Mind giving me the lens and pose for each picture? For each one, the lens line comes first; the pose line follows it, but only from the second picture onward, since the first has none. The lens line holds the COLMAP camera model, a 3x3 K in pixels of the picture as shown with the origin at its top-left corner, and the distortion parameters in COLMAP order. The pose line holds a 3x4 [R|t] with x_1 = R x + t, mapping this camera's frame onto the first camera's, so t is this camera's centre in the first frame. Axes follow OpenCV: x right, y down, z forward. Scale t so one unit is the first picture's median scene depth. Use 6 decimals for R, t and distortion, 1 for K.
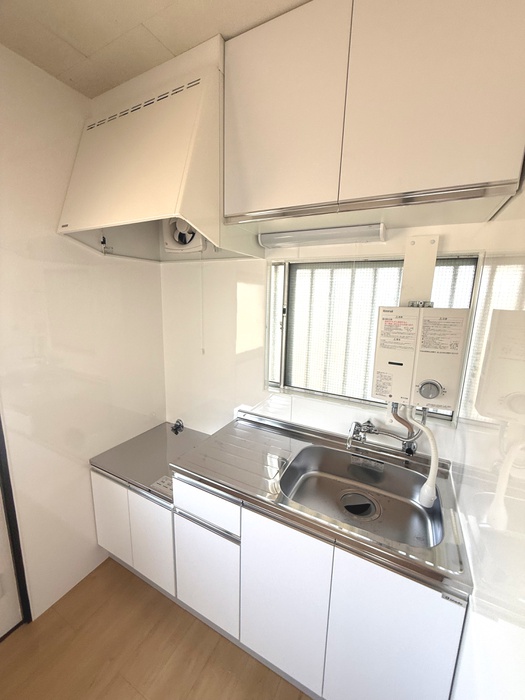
lens RADIAL K [[280.4, 0, 263.8], [0, 280.4, 349.0], [0, 0, 1]] dist [-0.001416, 0.000579]
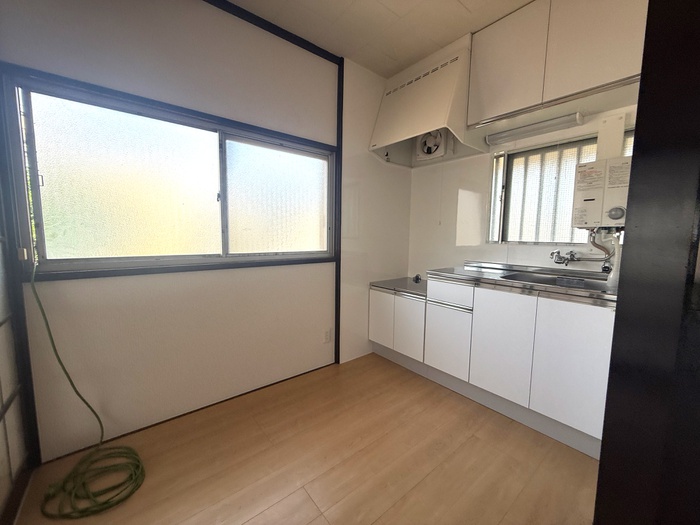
lens RADIAL K [[280.4, 0, 349.5], [0, 280.4, 262.0], [0, 0, 1]] dist [-0.001416, 0.000579]
pose [[0.920770, 0.026707, -0.389191, -0.103582], [-0.061970, 0.994999, -0.078333, 0.500584], [0.385152, 0.096244, 0.917821, -0.725397]]
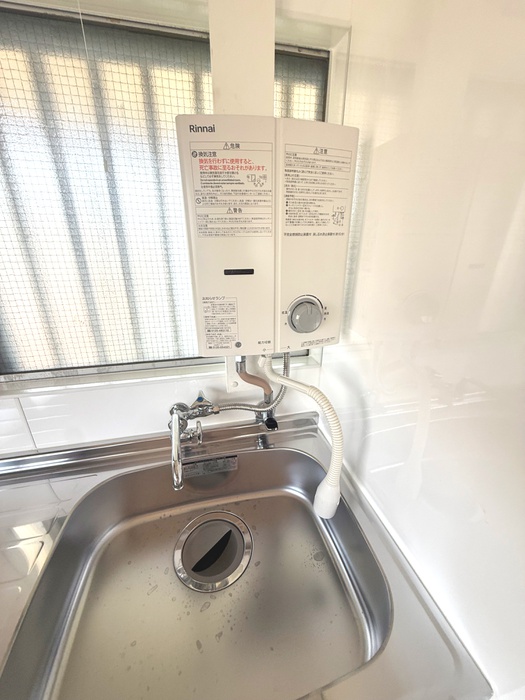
lens RADIAL K [[280.4, 0, 263.8], [0, 280.4, 349.0], [0, 0, 1]] dist [-0.001416, 0.000579]
pose [[0.756968, -0.255423, 0.601463, 0.174552], [0.137851, 0.962146, 0.235102, 0.061395], [-0.638746, -0.095052, 0.763524, 0.540257]]
